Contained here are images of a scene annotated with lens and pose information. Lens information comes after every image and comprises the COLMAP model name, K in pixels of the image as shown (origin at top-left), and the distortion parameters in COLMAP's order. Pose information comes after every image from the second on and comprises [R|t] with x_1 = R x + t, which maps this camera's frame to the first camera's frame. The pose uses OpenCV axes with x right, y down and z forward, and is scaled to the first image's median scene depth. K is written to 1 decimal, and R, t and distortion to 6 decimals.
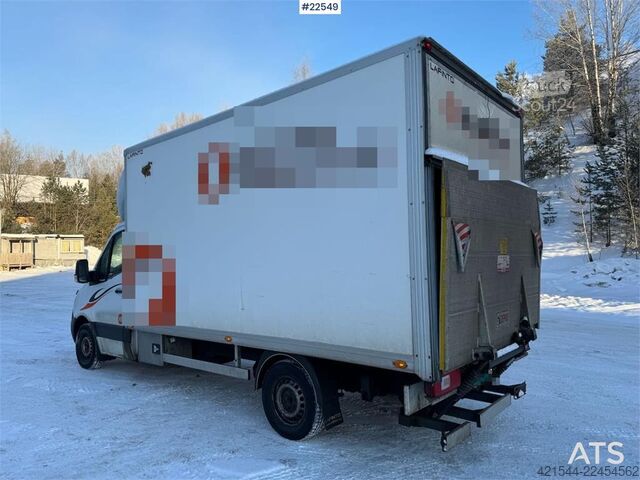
lens RADIAL K [[446.2, 0, 327.5], [0, 446.2, 240.7], [0, 0, 1]] dist [0.043270, -0.056756]
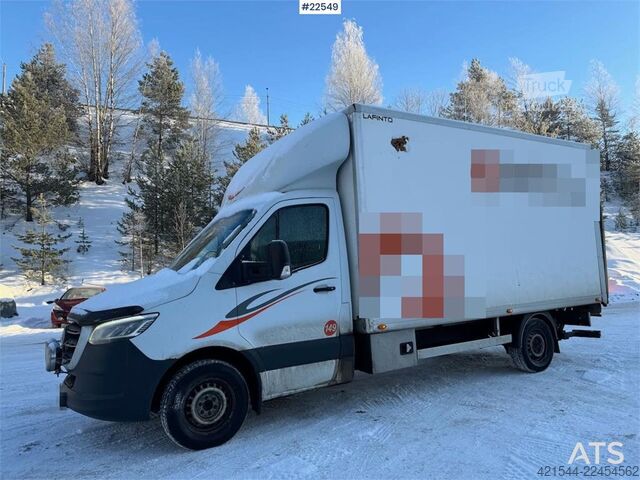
lens RADIAL K [[441.5, 0, 320.0], [0, 441.5, 240.0], [0, 0, 1]] dist [0.069838, -0.088343]
pose [[0.334187, 0.083904, 0.938765, -1.269985], [-0.000229, 0.996037, -0.088942, 0.109423], [-0.942507, 0.029509, 0.332882, 0.872843]]
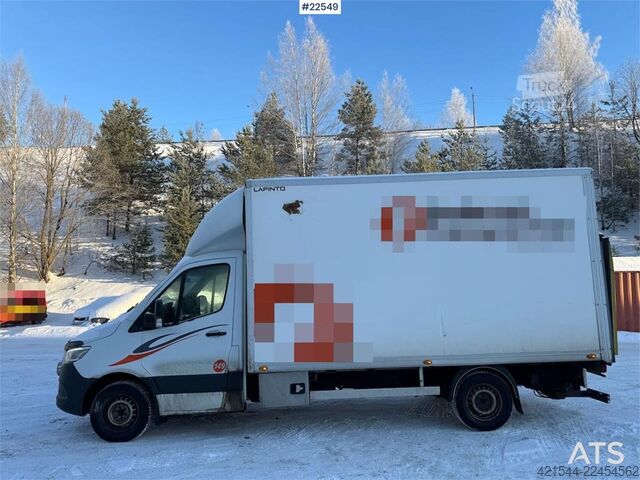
lens RADIAL K [[441.5, 0, 320.0], [0, 441.5, 240.0], [0, 0, 1]] dist [0.069838, -0.088343]
pose [[0.756138, 0.071095, 0.650539, -1.007940], [-0.013726, 0.995586, -0.092849, 0.006443], [-0.654269, 0.061277, 0.753776, 0.216995]]
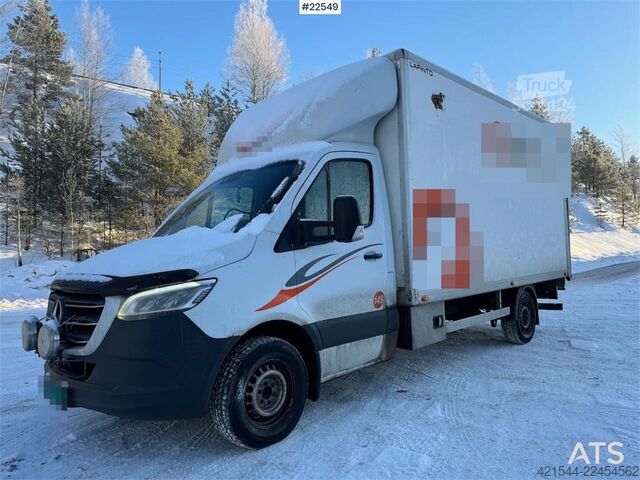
lens RADIAL K [[442.8, 0, 312.0], [0, 442.8, 237.5], [0, 0, 1]] dist [0.062020, -0.063170]
pose [[0.103090, 0.057207, 0.993026, -1.223860], [-0.012133, 0.998343, -0.056253, 0.137823], [-0.994598, -0.006249, 0.103613, 1.153097]]
